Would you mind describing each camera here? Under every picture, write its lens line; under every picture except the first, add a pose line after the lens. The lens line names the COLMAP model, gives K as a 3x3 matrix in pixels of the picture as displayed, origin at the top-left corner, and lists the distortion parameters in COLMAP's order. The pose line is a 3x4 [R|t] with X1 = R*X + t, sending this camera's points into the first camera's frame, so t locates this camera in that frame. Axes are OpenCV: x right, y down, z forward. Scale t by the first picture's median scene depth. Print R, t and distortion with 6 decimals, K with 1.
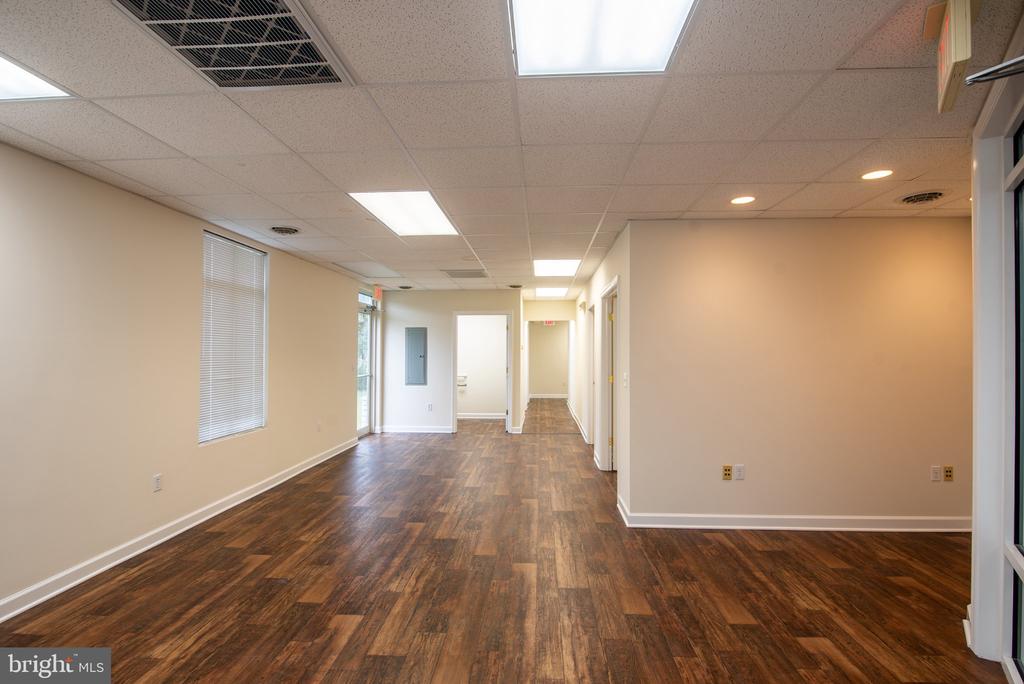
lens RADIAL K [[467.0, 0, 512.5], [0, 467.0, 349.1], [0, 0, 1]] dist [-0.019032, 0.000031]
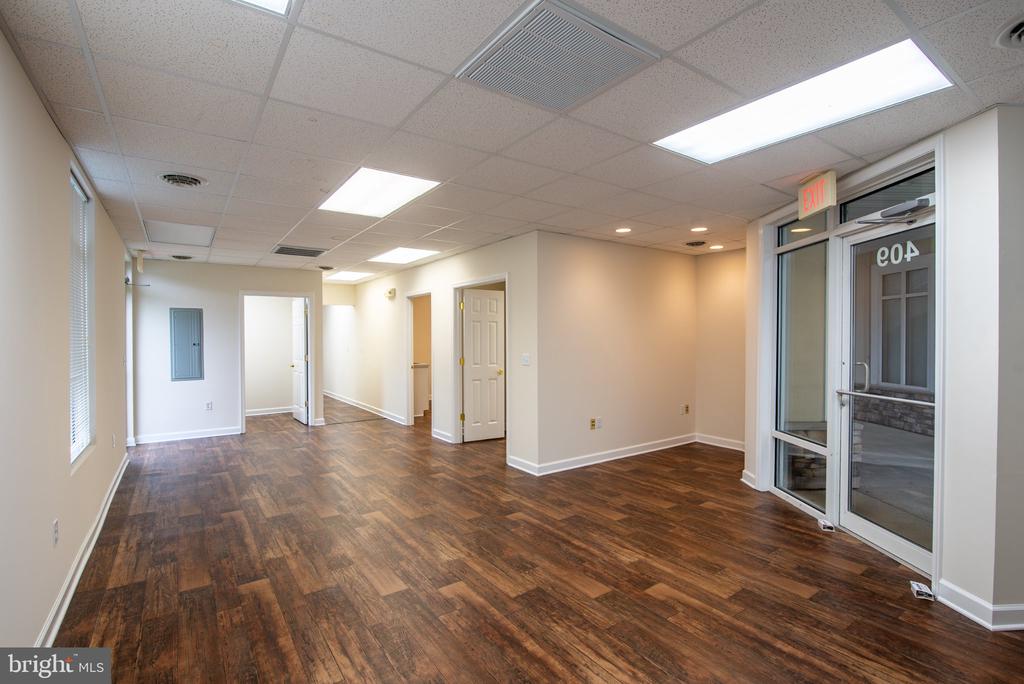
lens RADIAL K [[475.2, 0, 514.7], [0, 475.2, 339.0], [0, 0, 1]] dist [-0.013001, 0.000303]
pose [[0.784734, -0.007504, 0.619787, -0.274000], [0.002421, 0.999956, 0.009042, 0.000979], [-0.619828, -0.005595, 0.784718, 0.018385]]
